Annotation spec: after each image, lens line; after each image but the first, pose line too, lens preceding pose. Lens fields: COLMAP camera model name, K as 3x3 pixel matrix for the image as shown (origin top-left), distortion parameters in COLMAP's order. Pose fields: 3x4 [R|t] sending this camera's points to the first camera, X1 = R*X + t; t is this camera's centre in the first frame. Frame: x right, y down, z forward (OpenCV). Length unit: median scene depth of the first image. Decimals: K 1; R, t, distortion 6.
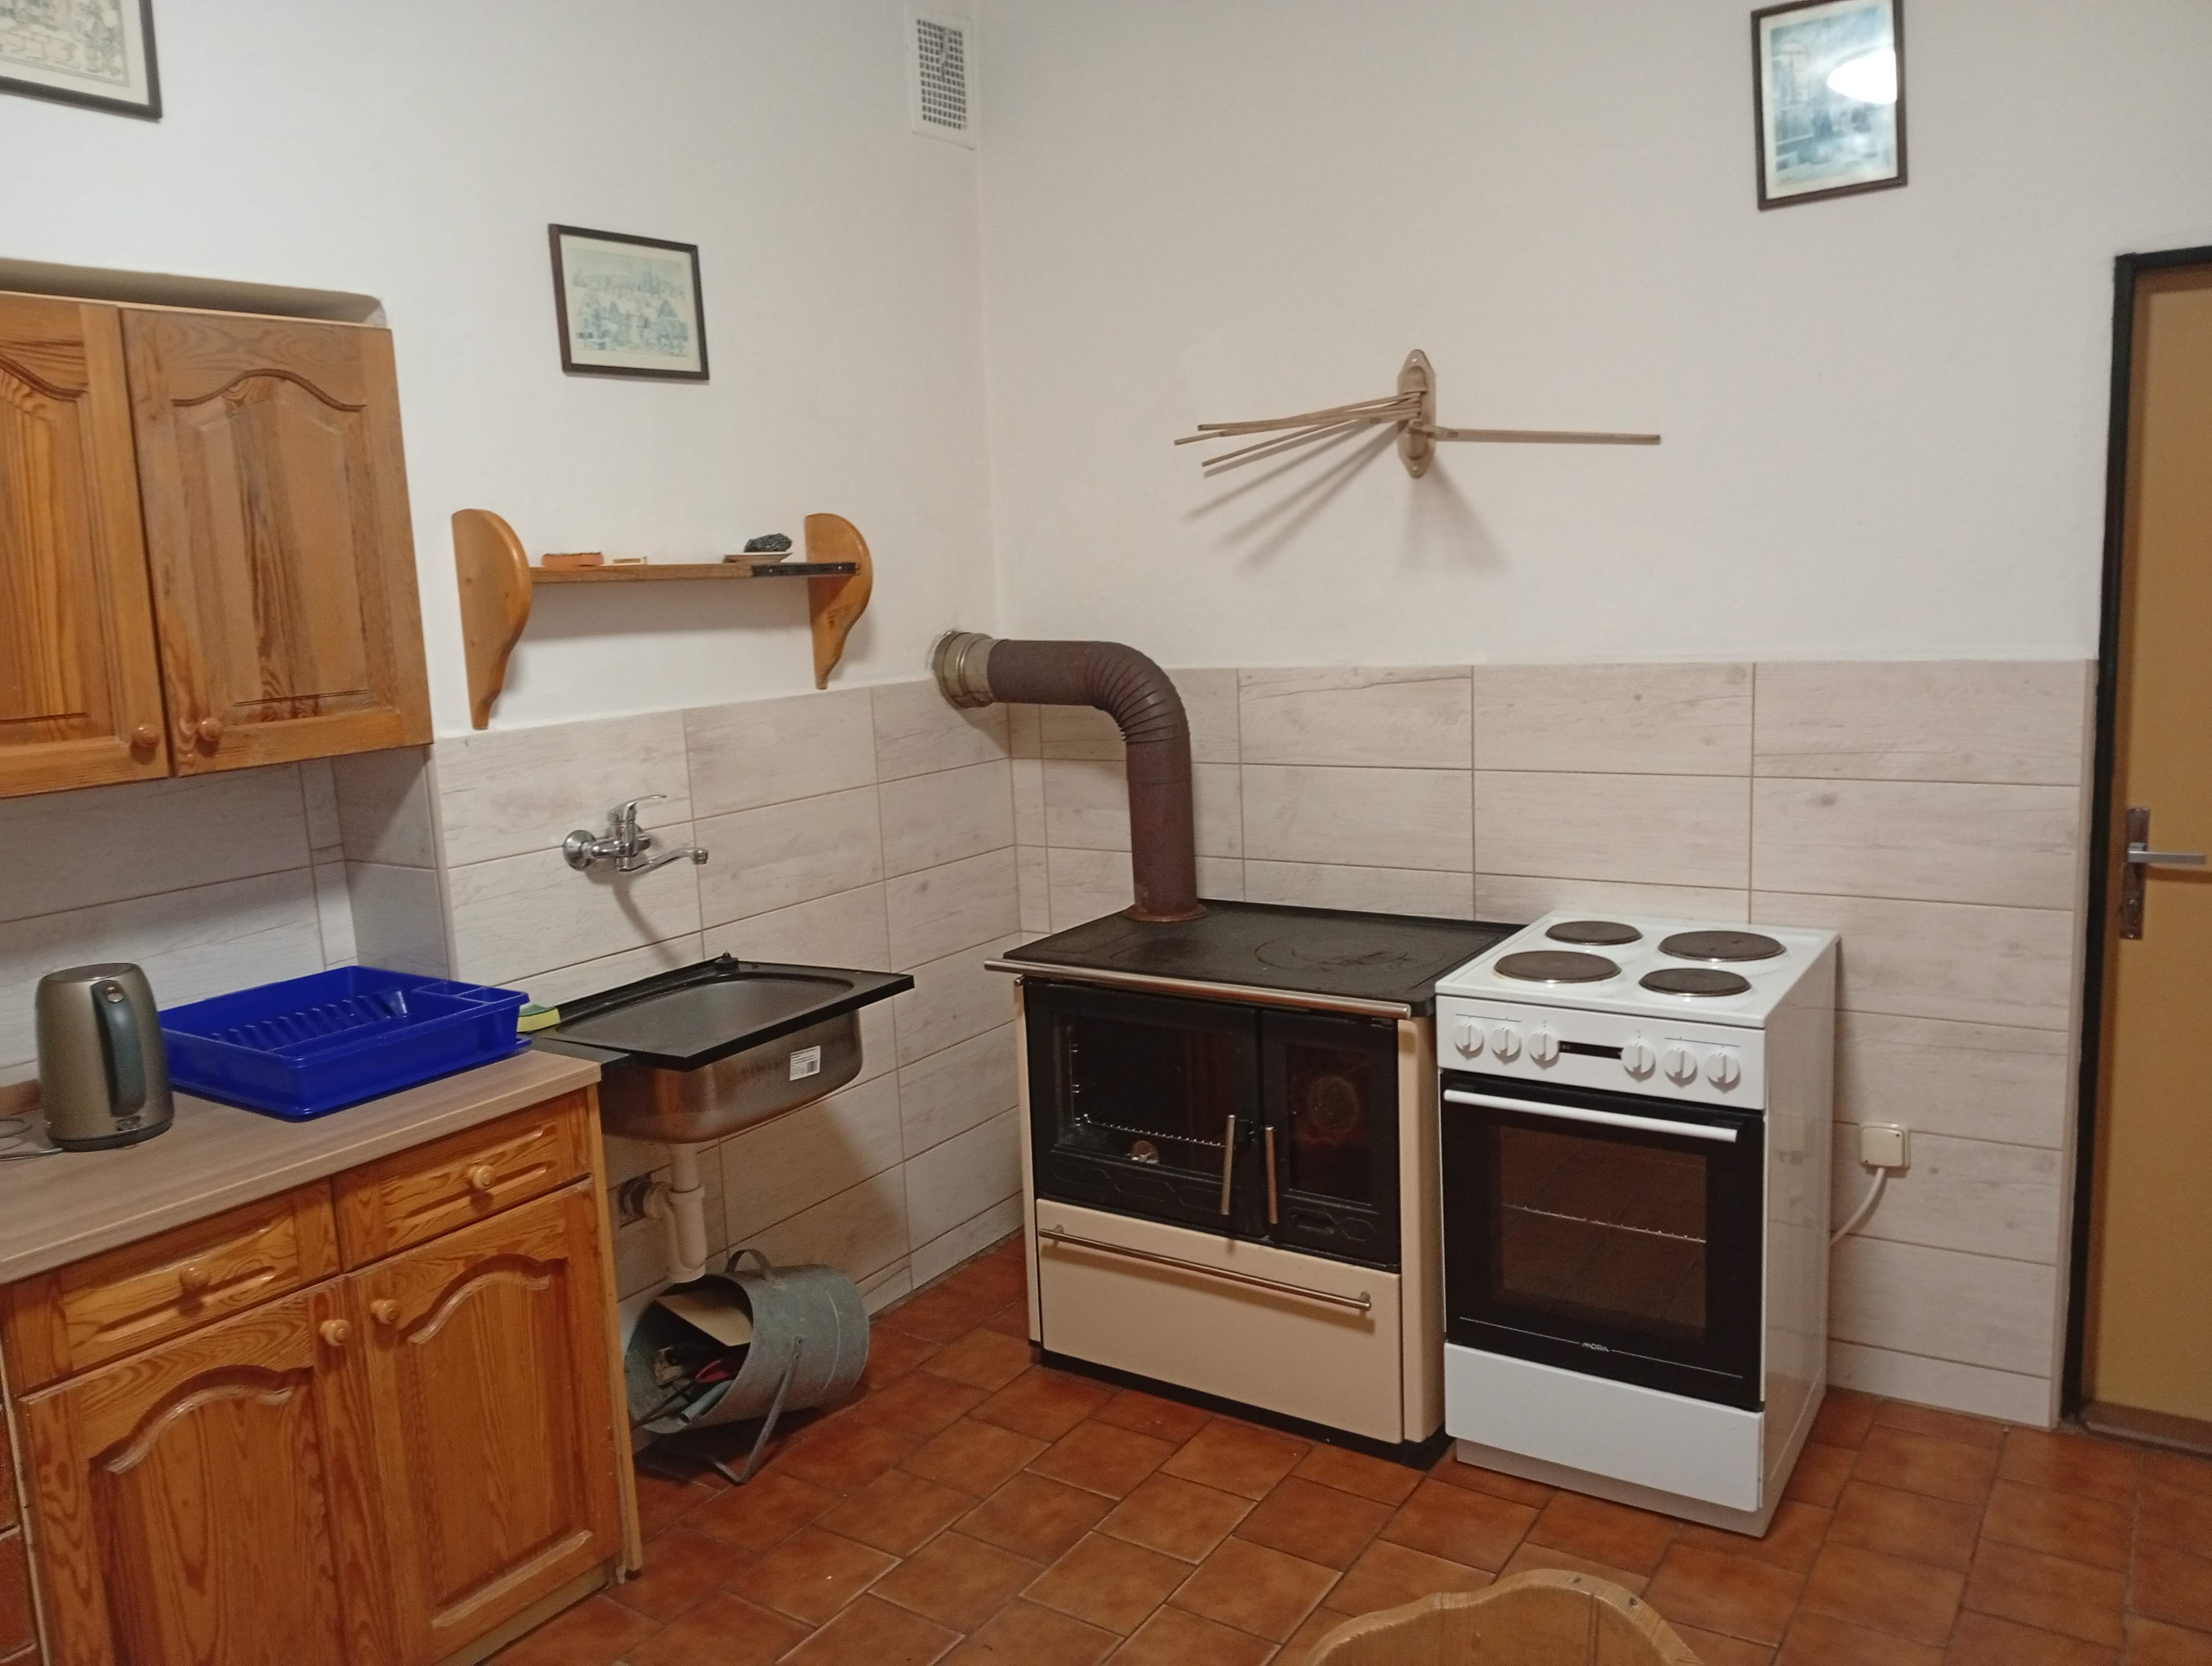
lens RADIAL K [[1692.1, 0, 1097.5], [0, 1692.1, 845.4], [0, 0, 1]] dist [0.085544, -0.141448]
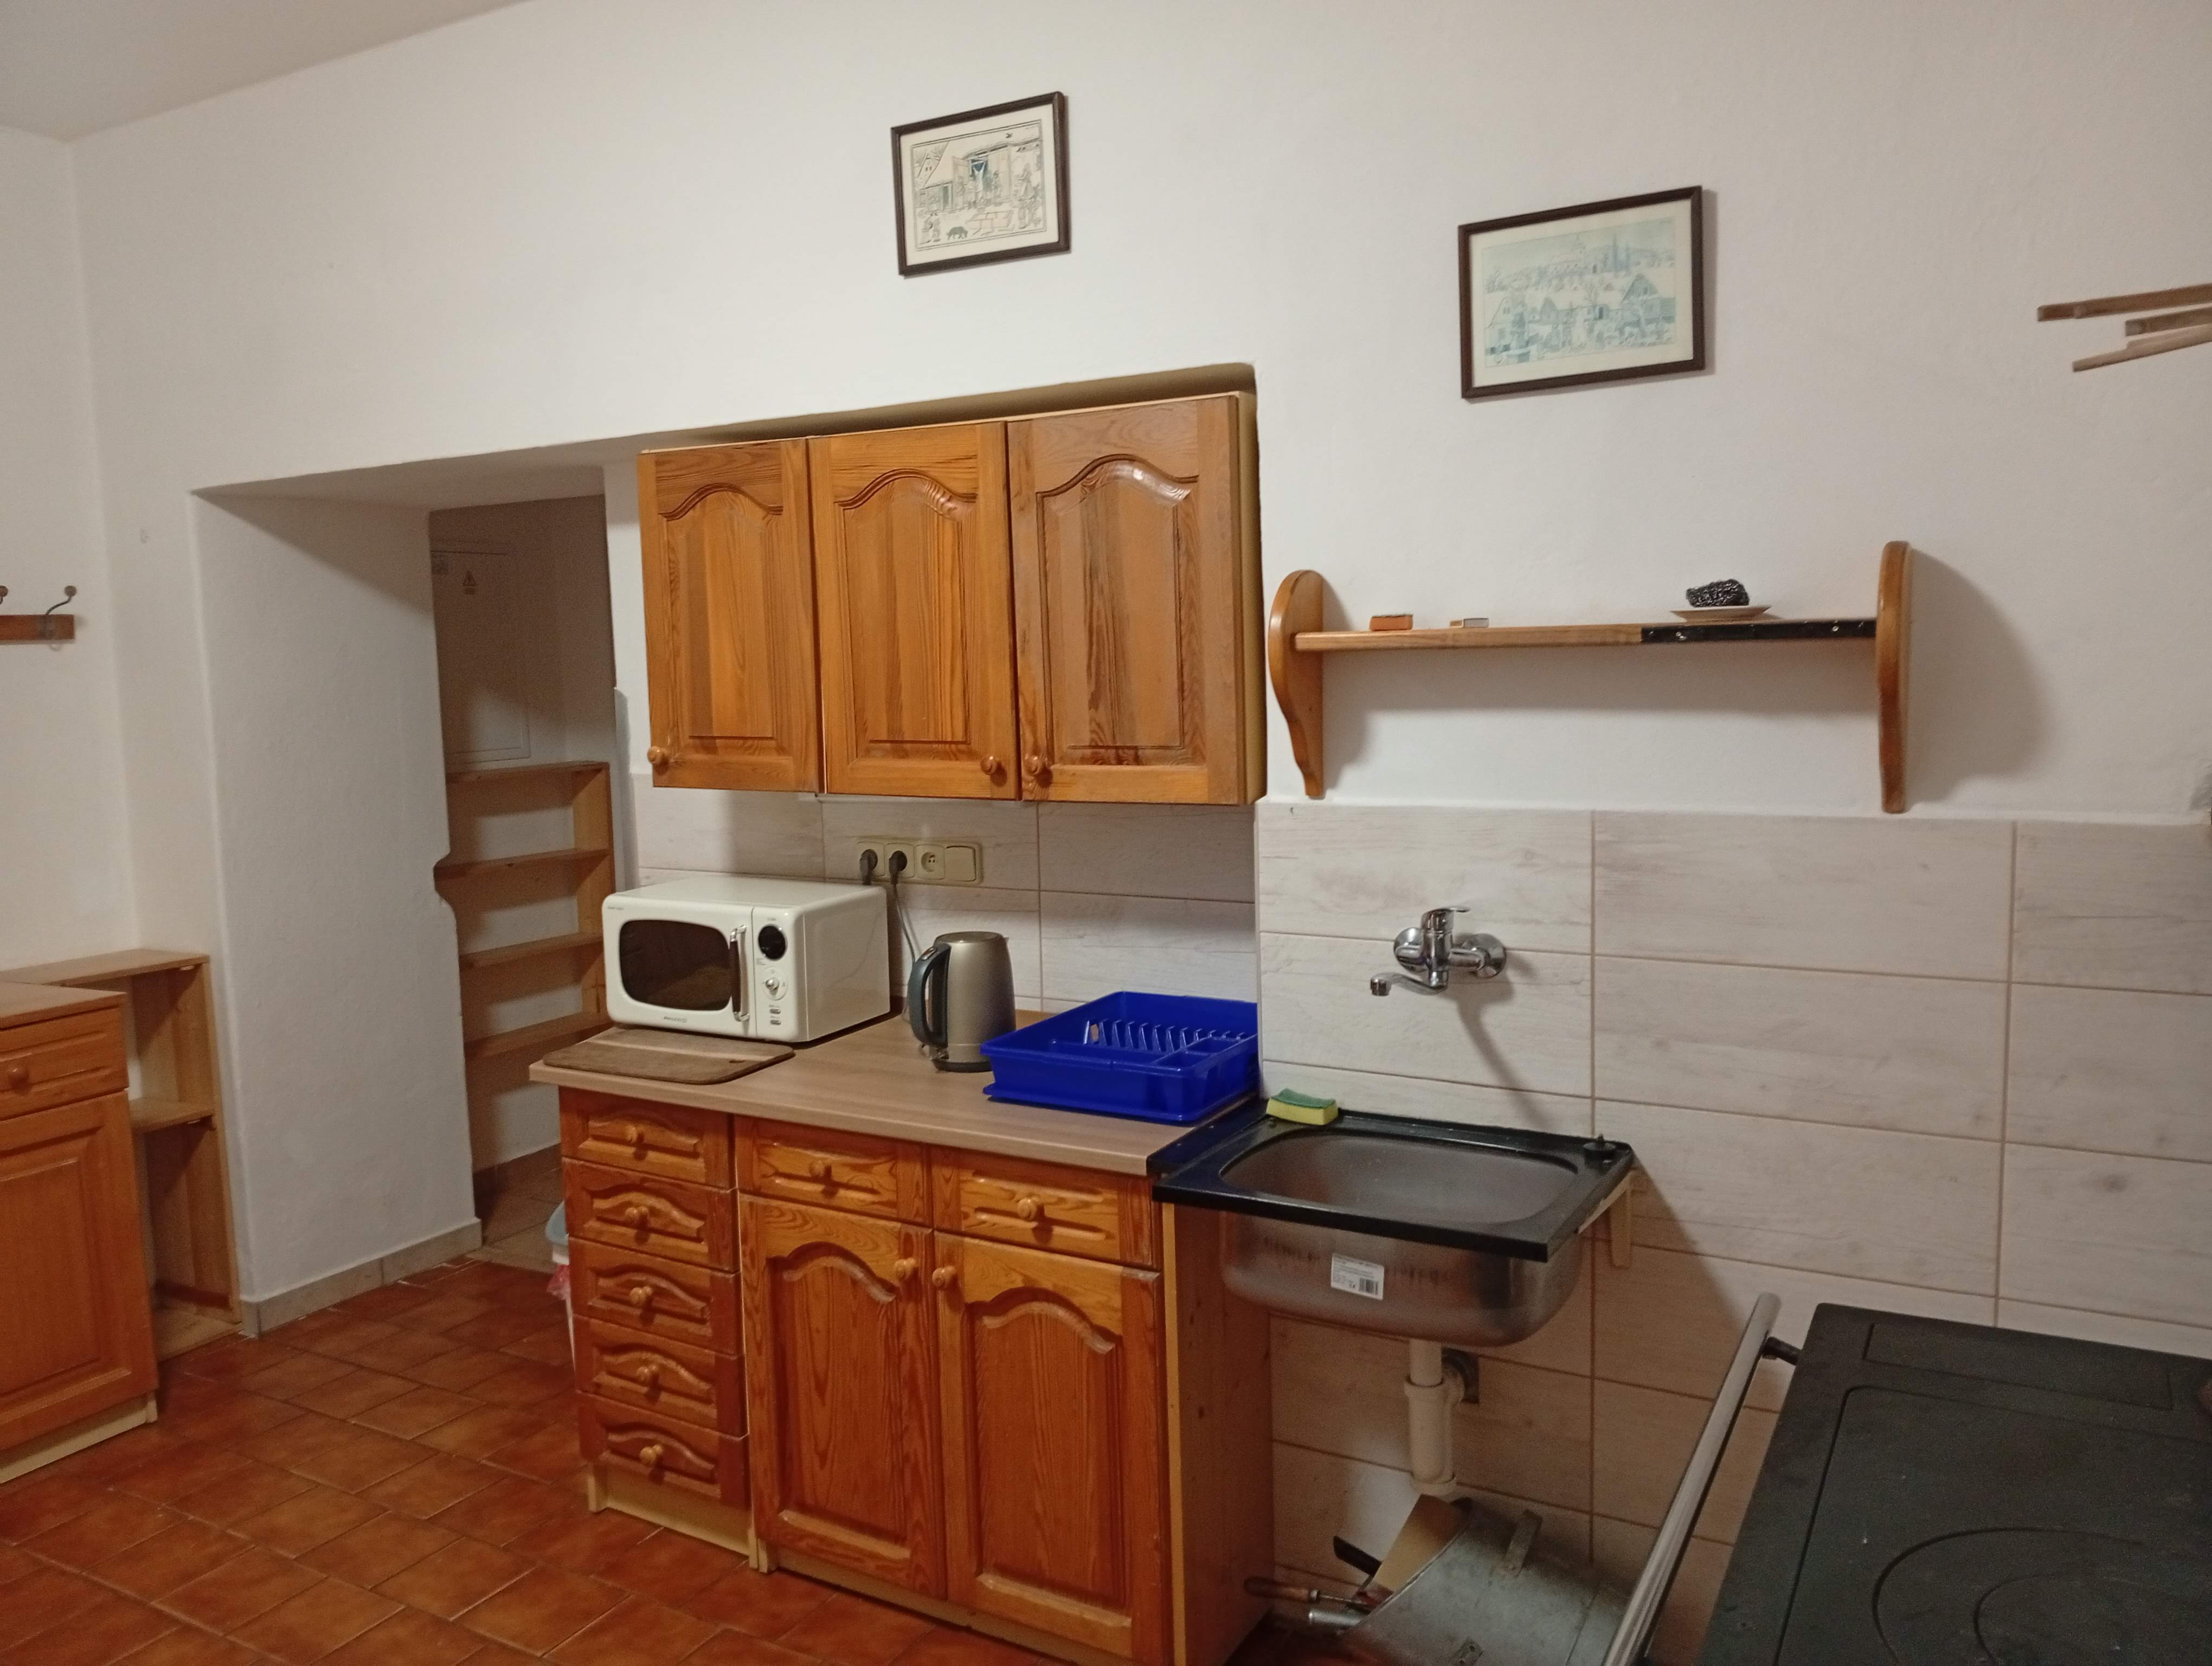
lens RADIAL K [[1692.1, 0, 1104.9], [0, 1692.1, 841.7], [0, 0, 1]] dist [0.085544, -0.141448]
pose [[0.065840, 0.155222, -0.985683, 0.625245], [-0.141403, 0.979309, 0.144773, -0.182335], [0.987760, 0.129847, 0.086427, 0.892887]]
